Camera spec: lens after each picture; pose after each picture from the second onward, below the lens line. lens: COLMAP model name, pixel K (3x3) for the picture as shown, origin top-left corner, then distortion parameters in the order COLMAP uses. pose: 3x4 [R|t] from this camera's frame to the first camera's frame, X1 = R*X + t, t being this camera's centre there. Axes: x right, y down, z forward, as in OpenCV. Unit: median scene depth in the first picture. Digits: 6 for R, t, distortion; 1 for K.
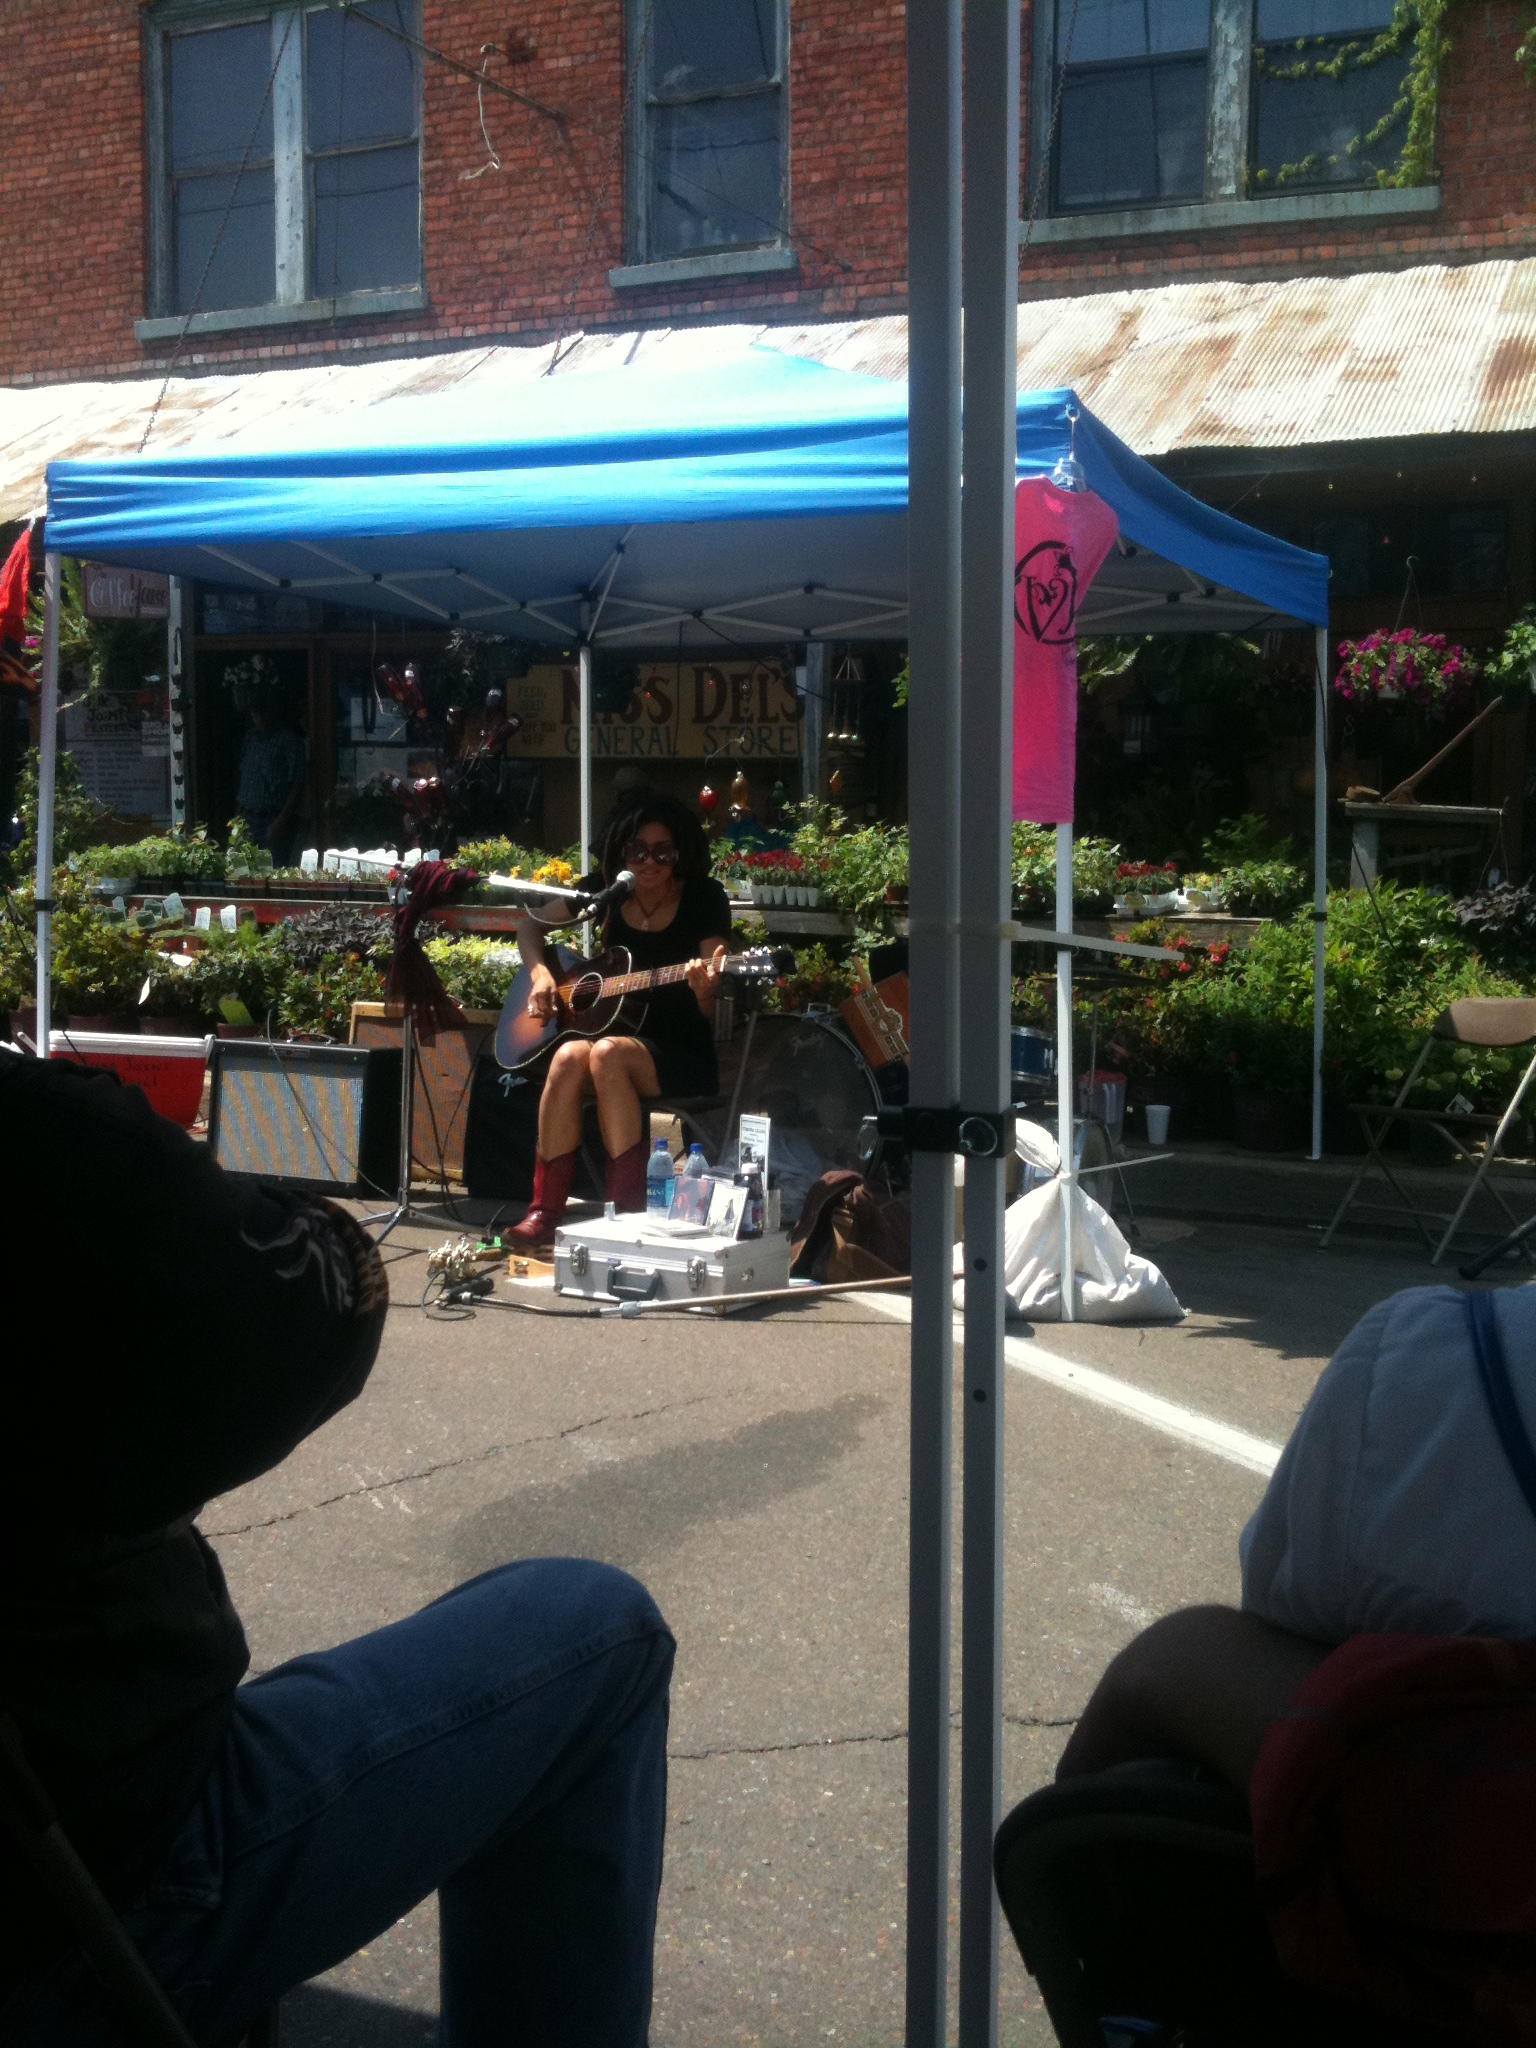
lens RADIAL K [[2104.7, 0, 768.0], [0, 2104.7, 1024.0], [0, 0, 1]] dist [0.110893, 0.001073]
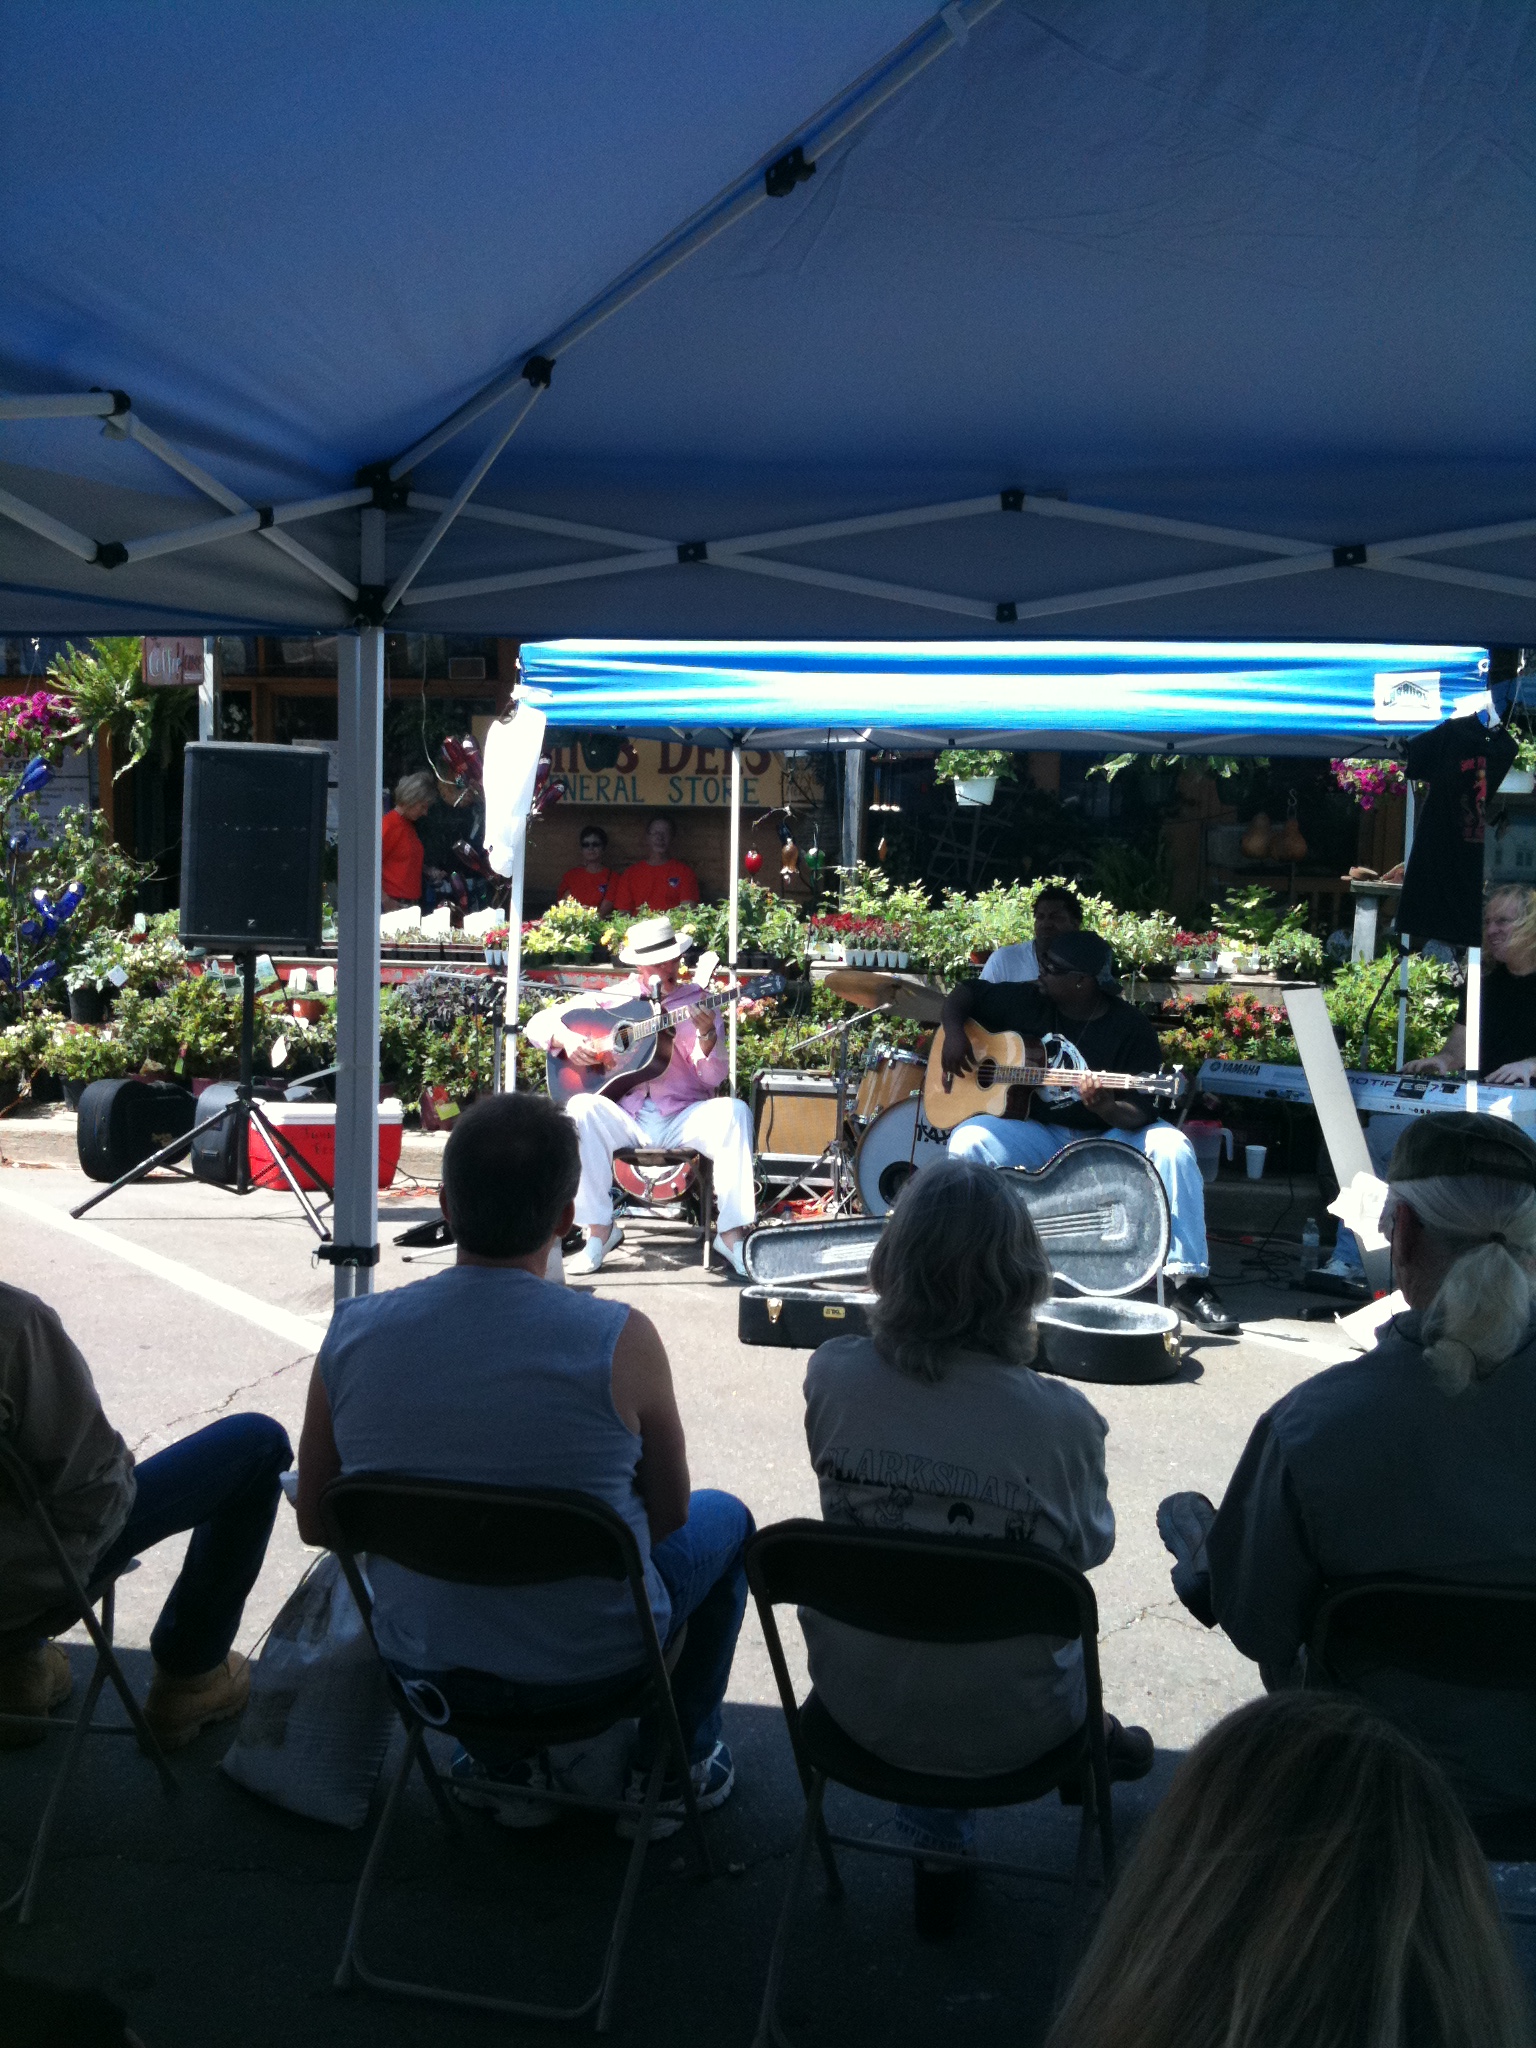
lens RADIAL K [[2104.7, 0, 768.0], [0, 2104.7, 1024.0], [0, 0, 1]] dist [0.110893, 0.001073]
pose [[0.971222, -0.025810, 0.236774, -0.313306], [0.018437, 0.999275, 0.033303, -0.063099], [-0.237462, -0.027979, 0.970994, -0.094955]]
